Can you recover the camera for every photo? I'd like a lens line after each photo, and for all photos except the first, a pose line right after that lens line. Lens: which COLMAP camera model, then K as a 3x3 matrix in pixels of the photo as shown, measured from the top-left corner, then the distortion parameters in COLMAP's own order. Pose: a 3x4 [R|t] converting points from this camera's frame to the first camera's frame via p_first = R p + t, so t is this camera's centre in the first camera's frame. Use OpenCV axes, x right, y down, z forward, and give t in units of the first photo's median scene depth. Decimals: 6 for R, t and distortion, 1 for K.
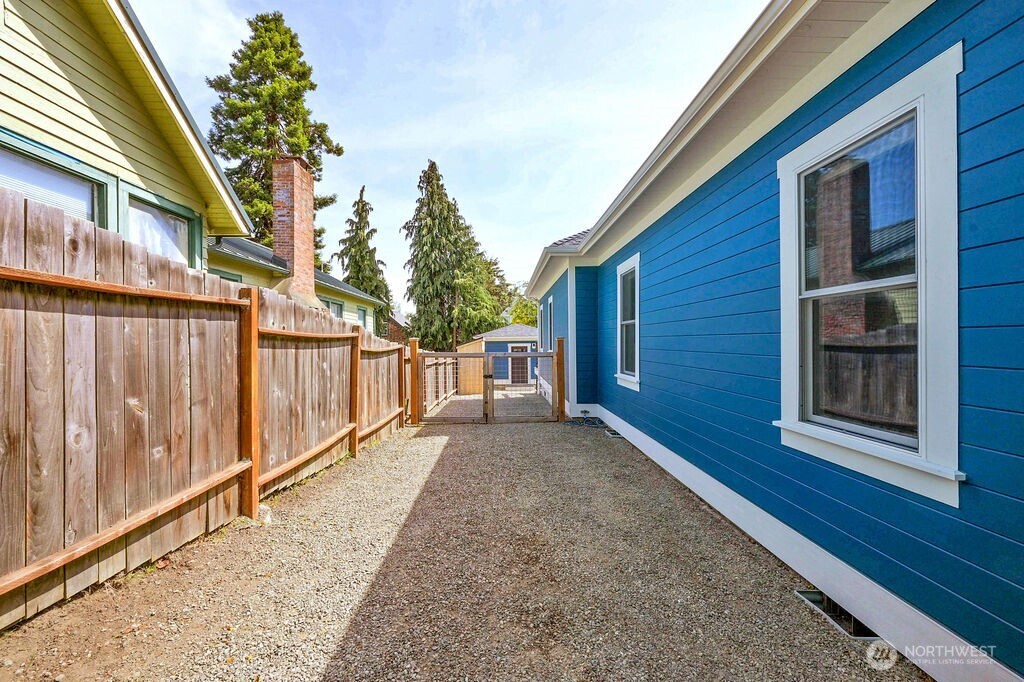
lens RADIAL K [[395.0, 0, 512.0], [0, 395.0, 341.0], [0, 0, 1]] dist [-0.000638, -0.000070]
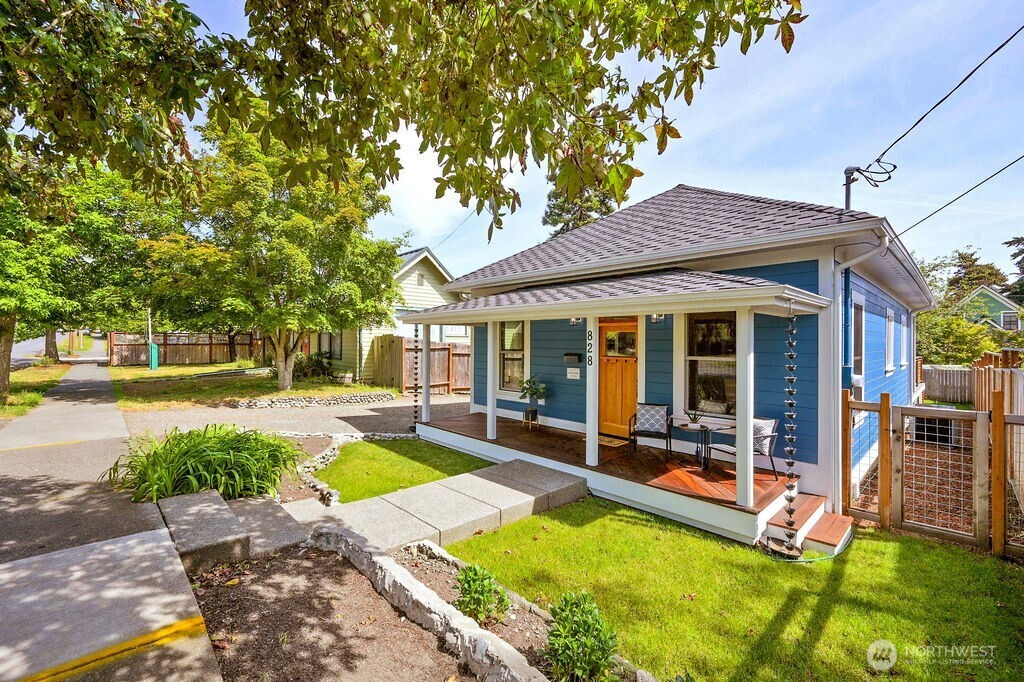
lens RADIAL K [[409.7, 0, 512.0], [0, 409.7, 341.0], [0, 0, 1]] dist [0.018551, 0.000078]
pose [[0.664194, 0.004791, -0.747545, 3.259414], [-0.005218, 0.999985, 0.001772, -0.172885], [0.747542, 0.002724, 0.664209, -1.553959]]
